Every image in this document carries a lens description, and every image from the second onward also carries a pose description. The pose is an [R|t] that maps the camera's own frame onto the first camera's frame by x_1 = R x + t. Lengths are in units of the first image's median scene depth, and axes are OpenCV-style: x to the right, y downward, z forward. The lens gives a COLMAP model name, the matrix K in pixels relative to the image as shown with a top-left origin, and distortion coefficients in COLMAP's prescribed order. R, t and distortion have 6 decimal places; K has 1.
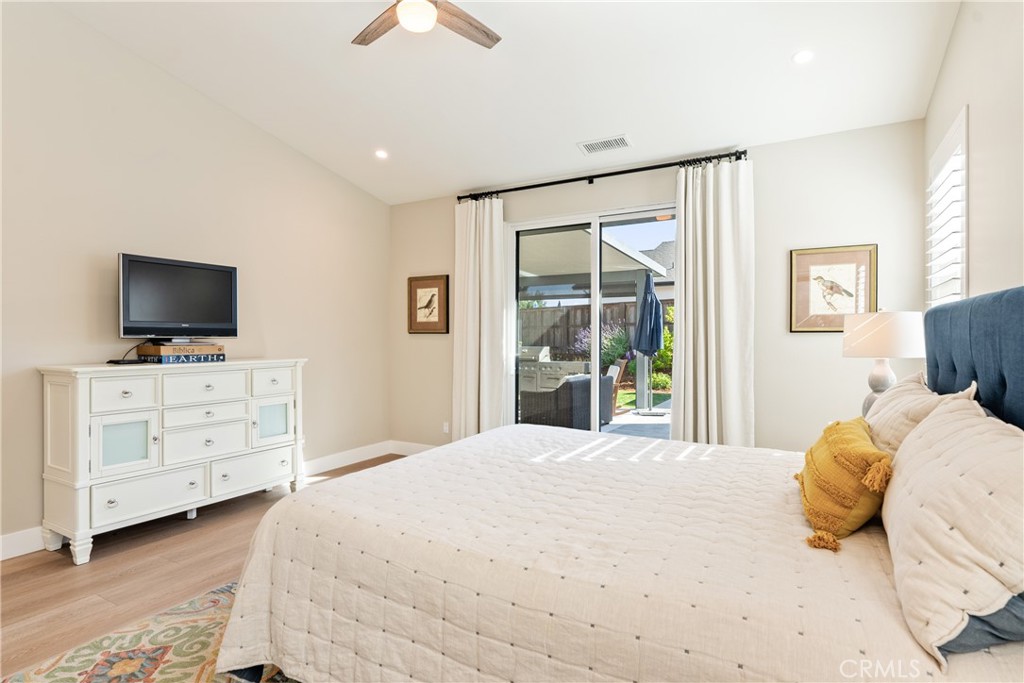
lens RADIAL K [[530.4, 0, 503.0], [0, 530.4, 339.0], [0, 0, 1]] dist [0.011214, 0.001724]
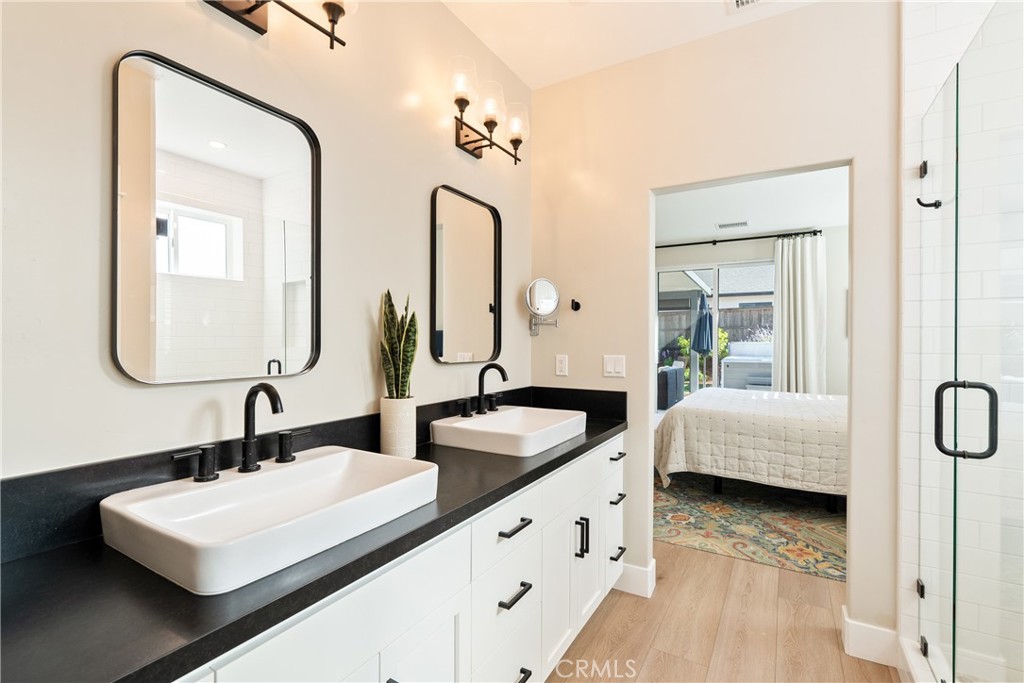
lens RADIAL K [[470.1, 0, 494.2], [0, 470.1, 340.5], [0, 0, 1]] dist [-0.012448, 0.003810]
pose [[0.999690, 0.004092, -0.024553, -0.571032], [-0.004164, 0.999987, -0.002883, 0.005888], [0.024541, 0.002984, 0.999694, -0.537037]]
